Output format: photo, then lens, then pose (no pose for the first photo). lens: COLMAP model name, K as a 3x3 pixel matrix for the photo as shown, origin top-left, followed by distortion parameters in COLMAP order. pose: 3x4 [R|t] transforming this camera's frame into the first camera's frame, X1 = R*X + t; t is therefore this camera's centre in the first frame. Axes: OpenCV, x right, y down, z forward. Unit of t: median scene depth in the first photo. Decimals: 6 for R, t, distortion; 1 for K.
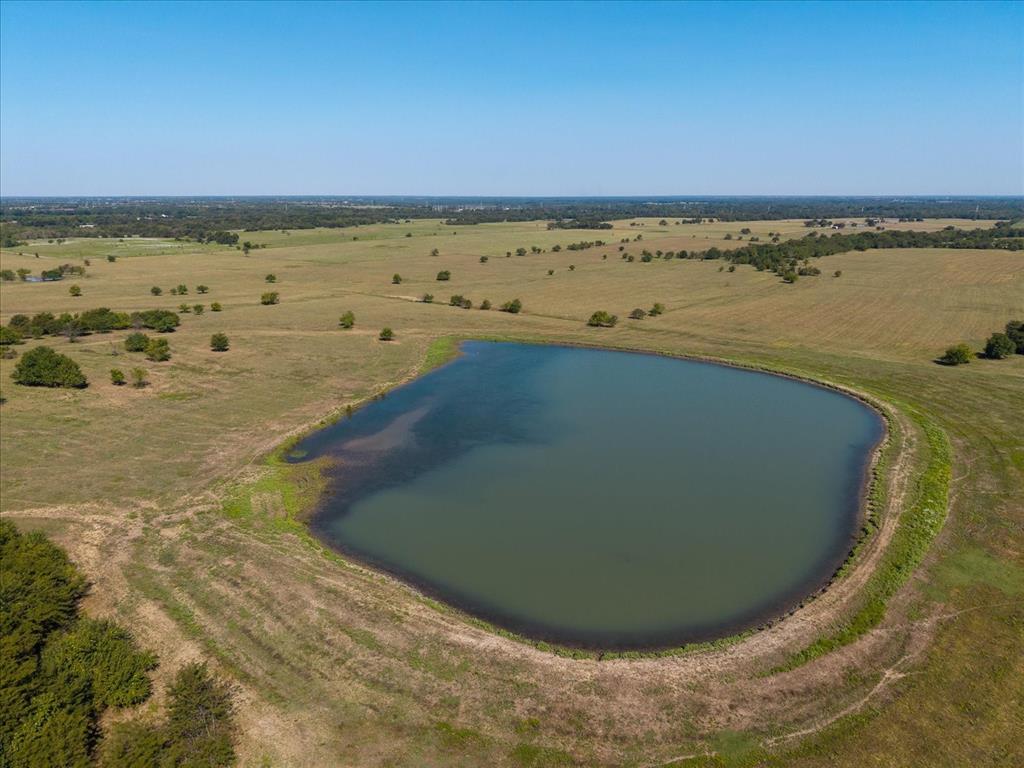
lens RADIAL K [[683.6, 0, 512.0], [0, 683.6, 384.0], [0, 0, 1]] dist [-0.000945, -0.000743]
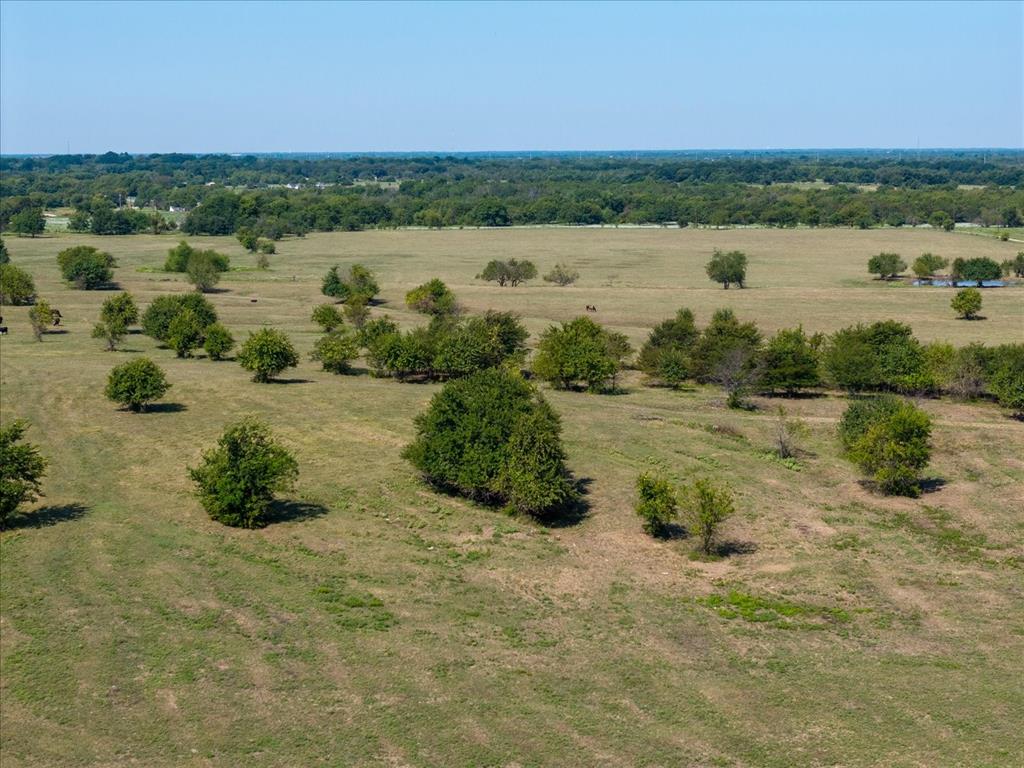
lens RADIAL K [[2011.9, 0, 512.0], [0, 2011.9, 384.0], [0, 0, 1]] dist [-0.006210, -0.056523]
pose [[0.587028, 0.084811, -0.805112, 0.035510], [-0.208594, 0.976764, -0.049199, -0.005493], [0.782232, 0.196822, 0.591079, 0.382932]]
